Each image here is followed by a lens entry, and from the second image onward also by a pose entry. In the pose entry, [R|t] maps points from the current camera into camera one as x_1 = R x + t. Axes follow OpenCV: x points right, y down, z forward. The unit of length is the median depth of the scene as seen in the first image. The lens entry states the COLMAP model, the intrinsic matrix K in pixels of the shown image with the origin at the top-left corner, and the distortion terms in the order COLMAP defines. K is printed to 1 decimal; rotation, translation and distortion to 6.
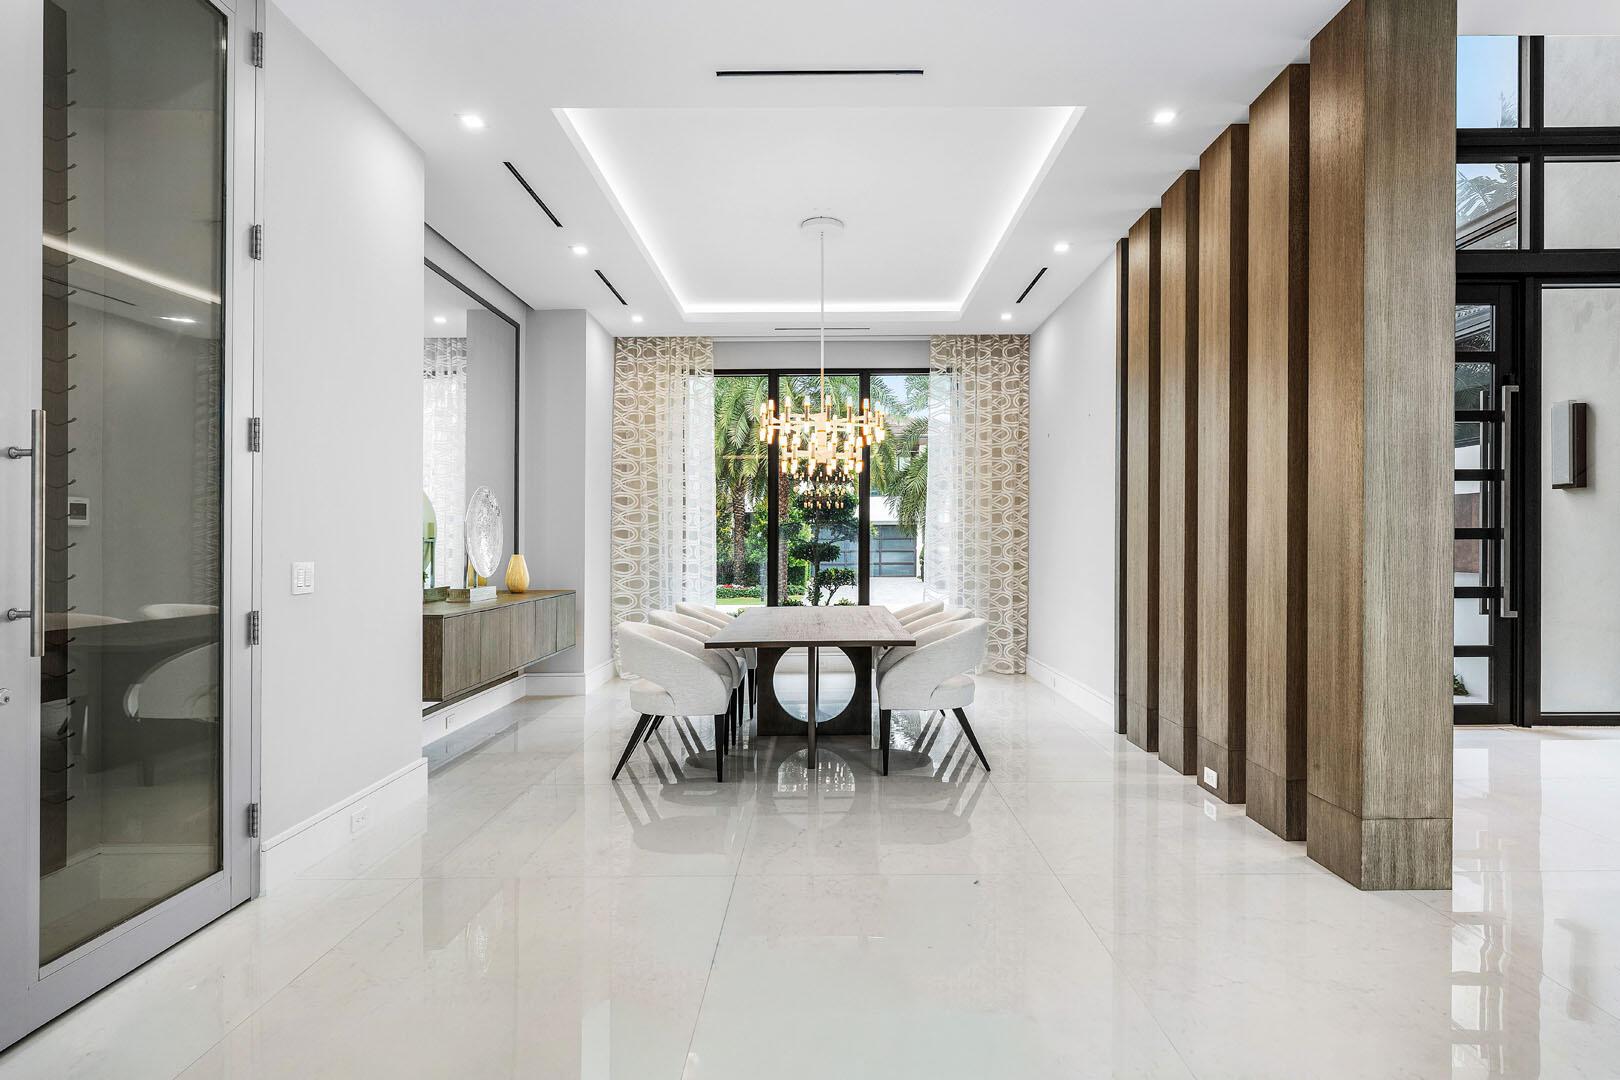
lens RADIAL K [[871.9, 0, 819.8], [0, 871.9, 540.8], [0, 0, 1]] dist [0.018387, 0.001085]
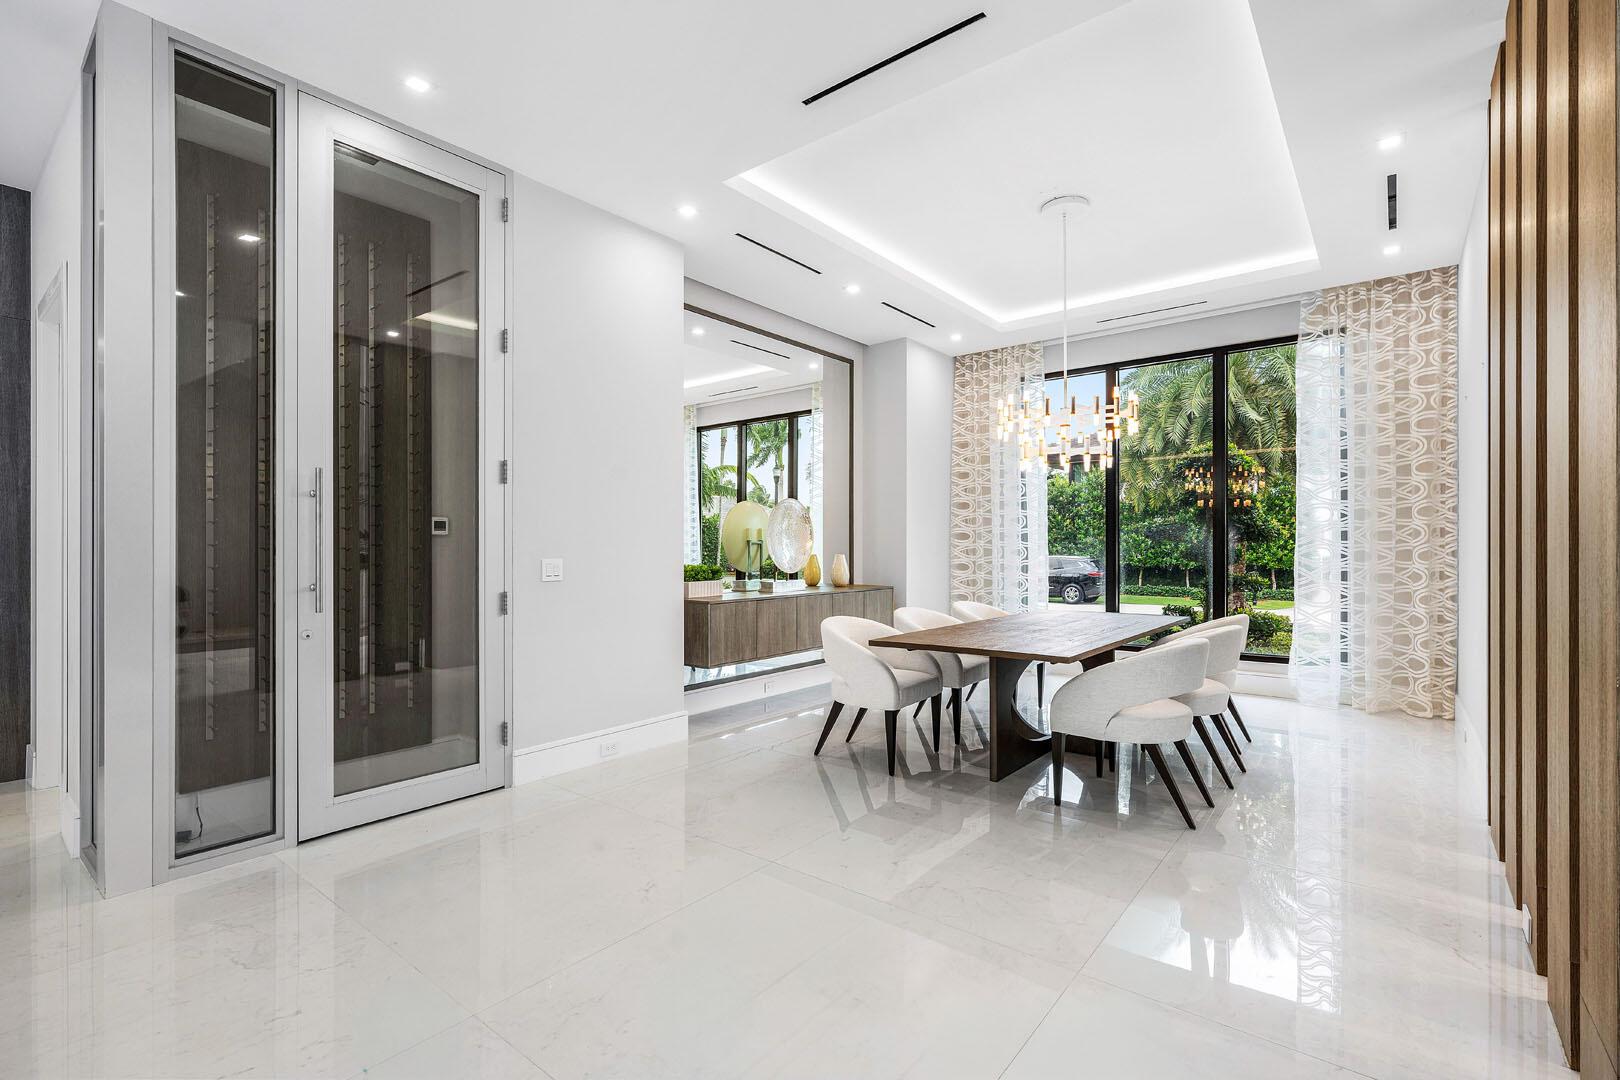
lens RADIAL K [[765.1, 0, 815.7], [0, 765.1, 542.4], [0, 0, 1]] dist [0.011577, 0.000505]
pose [[0.768203, -0.000295, -0.640207, 0.246026], [0.001384, 0.999998, 0.001200, -0.001560], [0.640205, -0.001808, 0.768202, 0.148626]]
